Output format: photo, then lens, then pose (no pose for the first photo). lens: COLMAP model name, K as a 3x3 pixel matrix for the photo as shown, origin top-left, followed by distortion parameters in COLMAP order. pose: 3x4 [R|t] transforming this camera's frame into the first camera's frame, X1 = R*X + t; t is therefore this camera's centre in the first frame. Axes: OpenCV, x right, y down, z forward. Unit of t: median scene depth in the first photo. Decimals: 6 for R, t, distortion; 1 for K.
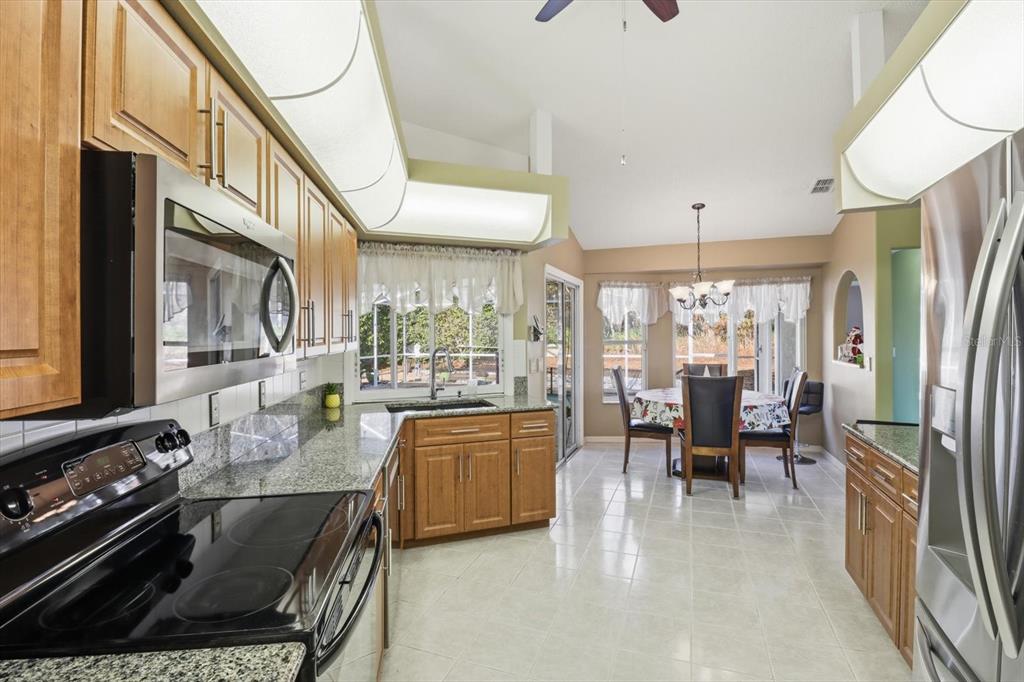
lens RADIAL K [[475.6, 0, 509.3], [0, 475.6, 333.8], [0, 0, 1]] dist [-0.010431, -0.001359]
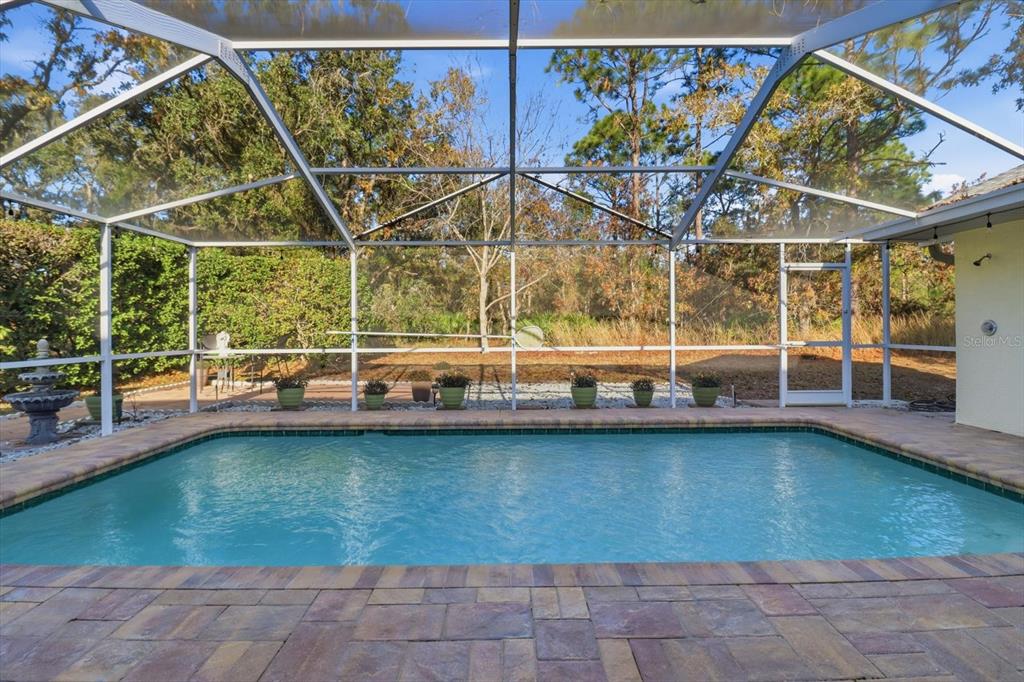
lens RADIAL K [[475.6, 0, 509.3], [0, 475.6, 333.8], [0, 0, 1]] dist [-0.010431, -0.001359]
pose [[0.935022, 0.001015, 0.354589, -0.299651], [-0.003216, 0.999979, 0.005616, 0.068374], [-0.354576, -0.006392, 0.935005, 1.430423]]
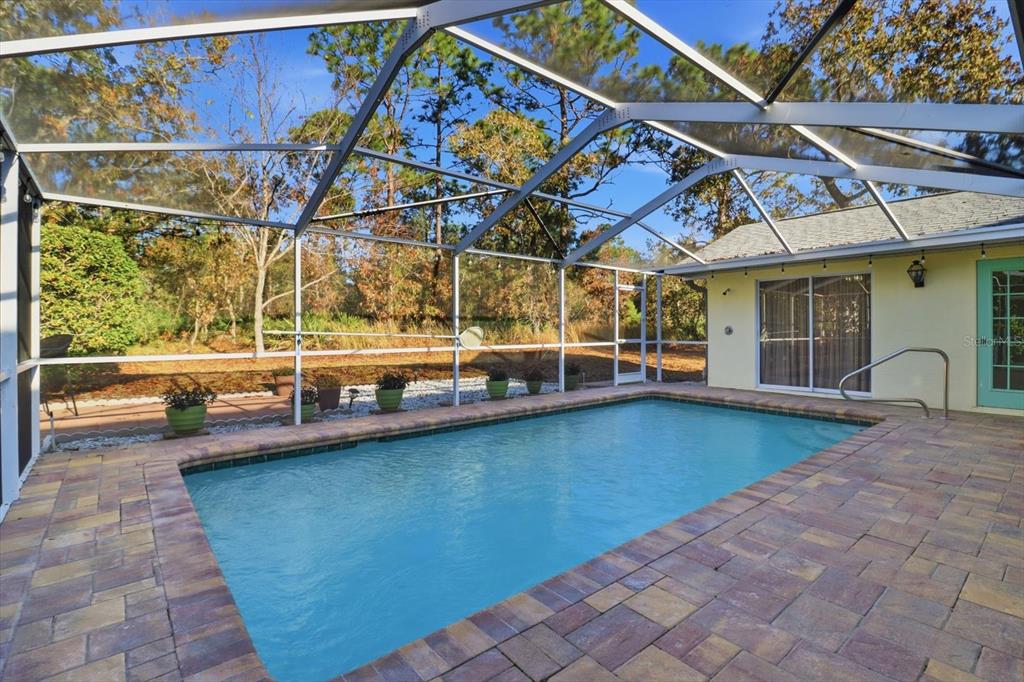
lens RADIAL K [[475.6, 0, 509.3], [0, 475.6, 333.8], [0, 0, 1]] dist [-0.010431, -0.001359]
pose [[0.494284, 0.003581, 0.869293, -1.088911], [-0.005481, 0.999984, -0.001003, 0.078780], [-0.869283, -0.004269, 0.494296, 1.915495]]
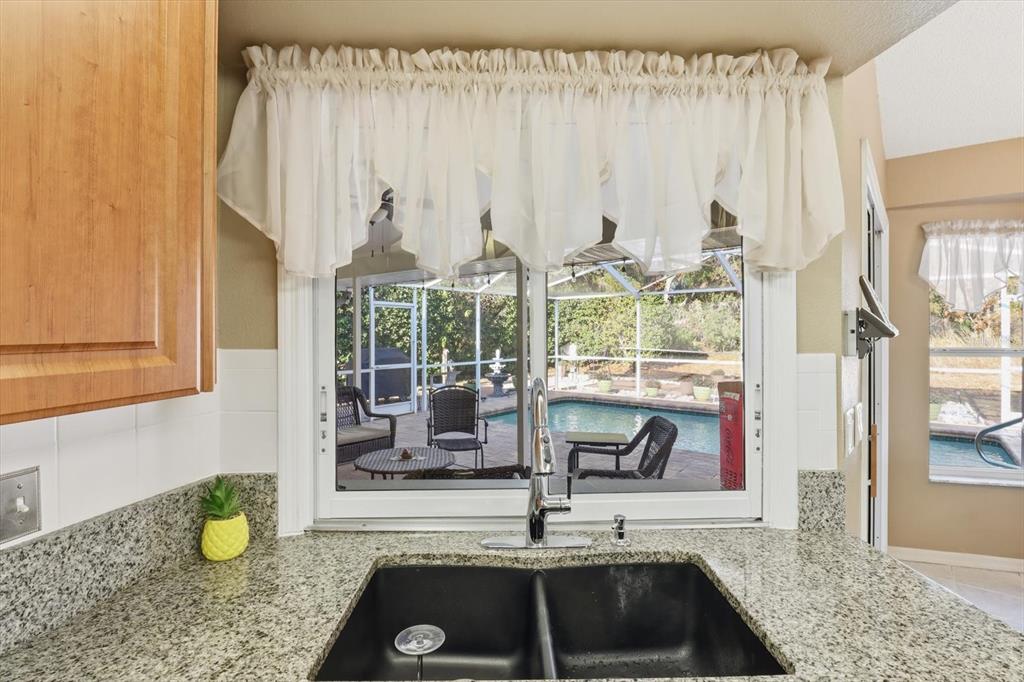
lens RADIAL K [[483.0, 0, 516.1], [0, 483.0, 333.2], [0, 0, 1]] dist [-0.000224, 0.000055]
pose [[0.947979, 0.004107, -0.318305, -0.053792], [-0.003452, 0.999991, 0.002620, -0.000501], [0.318313, -0.001385, 0.947985, 0.527760]]
